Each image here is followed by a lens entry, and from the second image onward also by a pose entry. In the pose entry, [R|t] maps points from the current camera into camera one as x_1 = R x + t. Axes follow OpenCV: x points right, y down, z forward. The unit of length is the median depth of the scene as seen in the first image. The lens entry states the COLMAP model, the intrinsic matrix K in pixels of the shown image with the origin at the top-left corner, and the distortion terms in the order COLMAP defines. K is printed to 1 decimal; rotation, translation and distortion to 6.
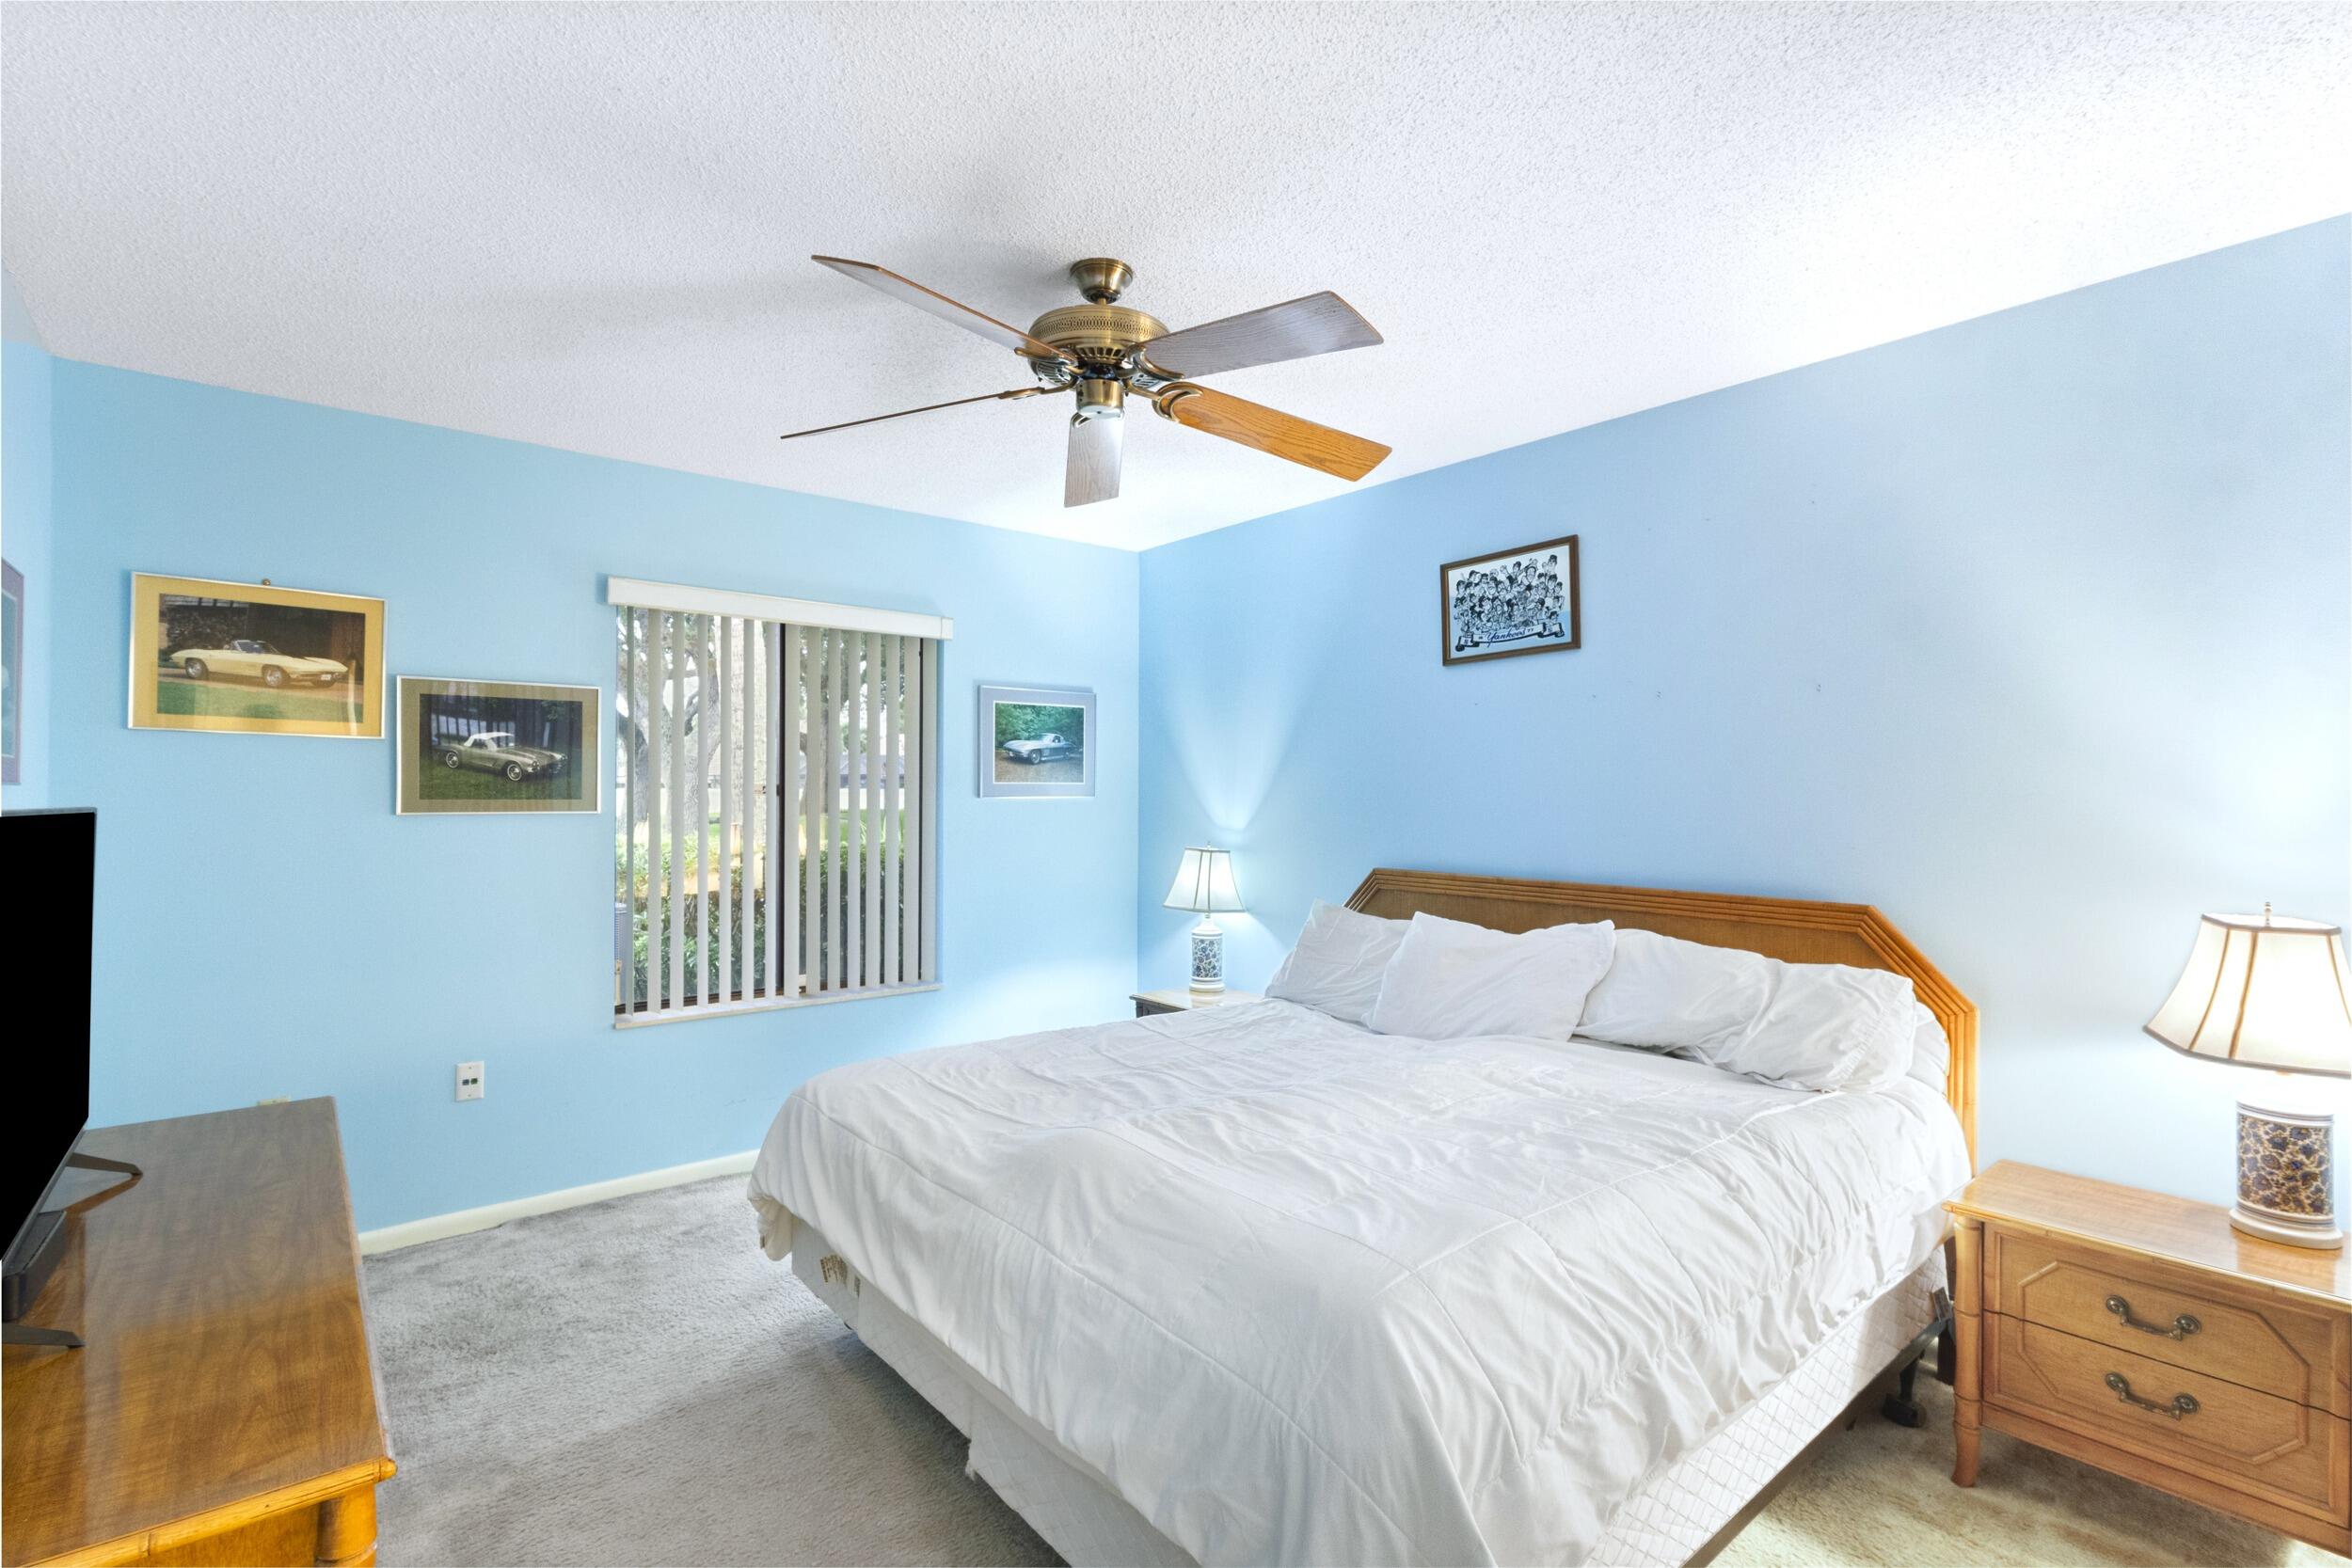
lens RADIAL K [[1081.5, 0, 1176.0], [0, 1081.5, 784.0], [0, 0, 1]] dist [-0.000120, -0.000001]
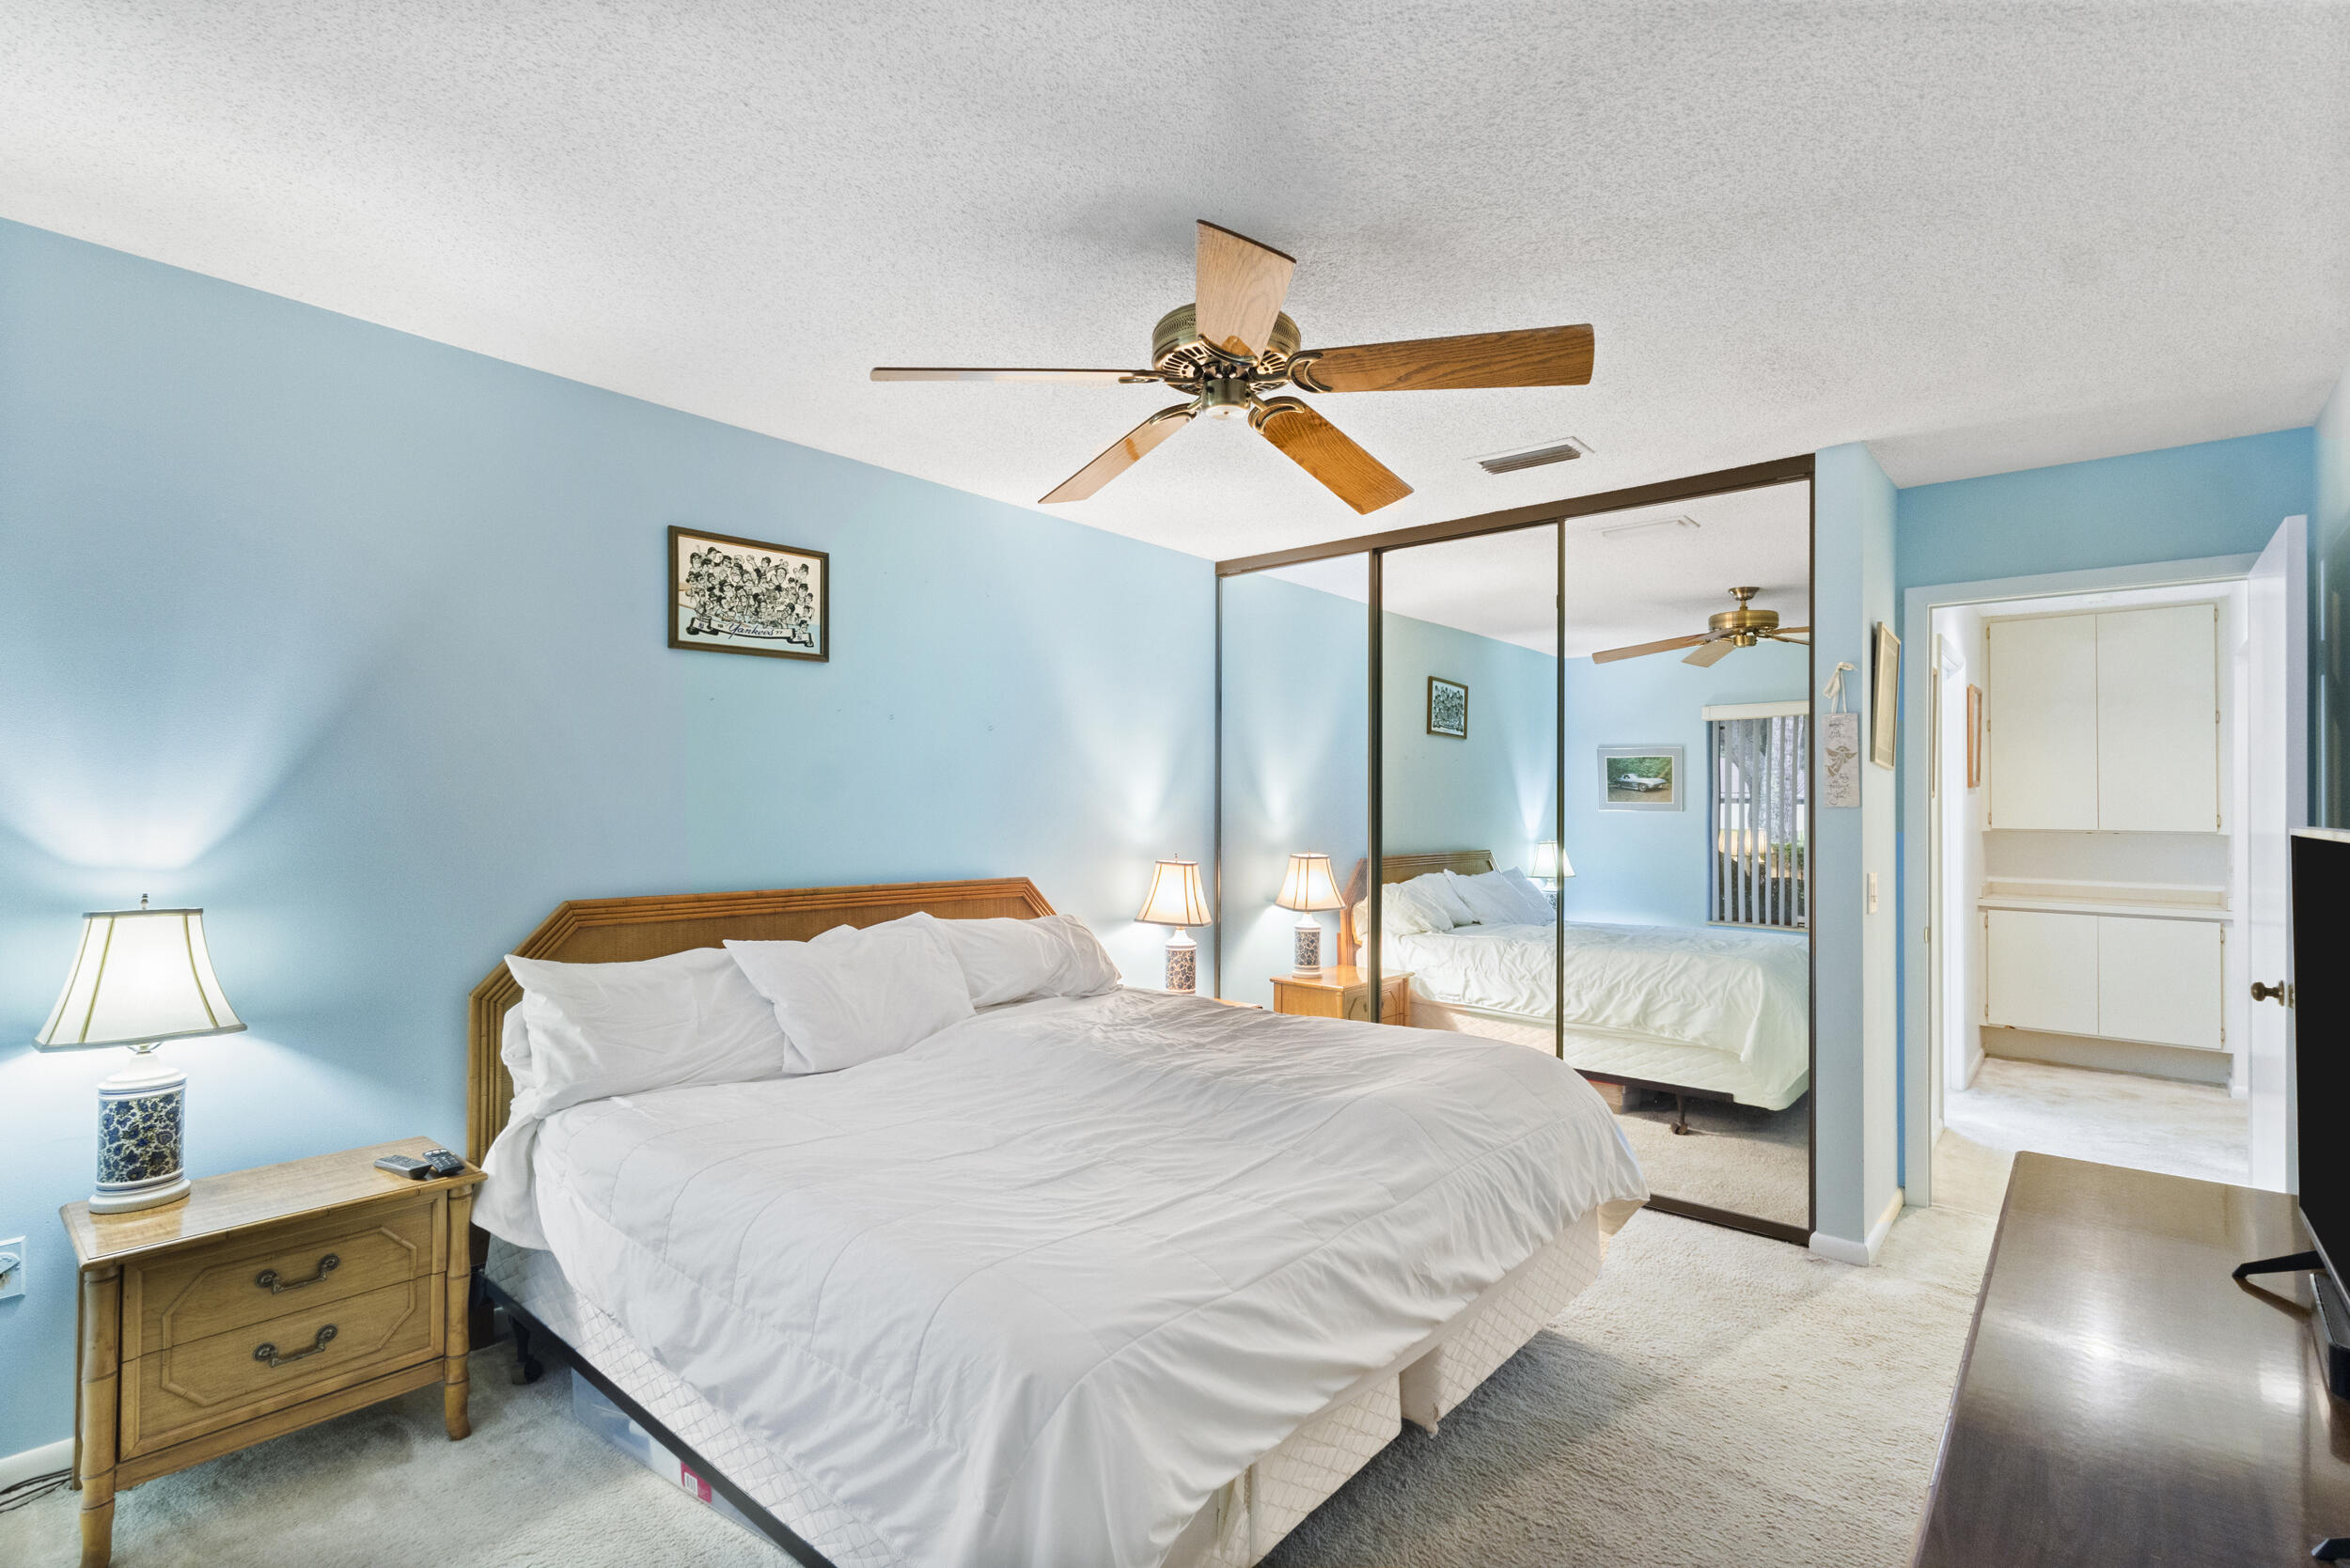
lens RADIAL K [[1104.9, 0, 1175.0], [0, 1104.9, 784.0], [0, 0, 1]] dist [-0.035629, -0.000146]
pose [[-0.160988, 0.010483, 0.986901, -0.679306], [-0.026637, 0.999533, -0.014962, -0.000960], [-0.986597, -0.028696, -0.160634, 0.778781]]
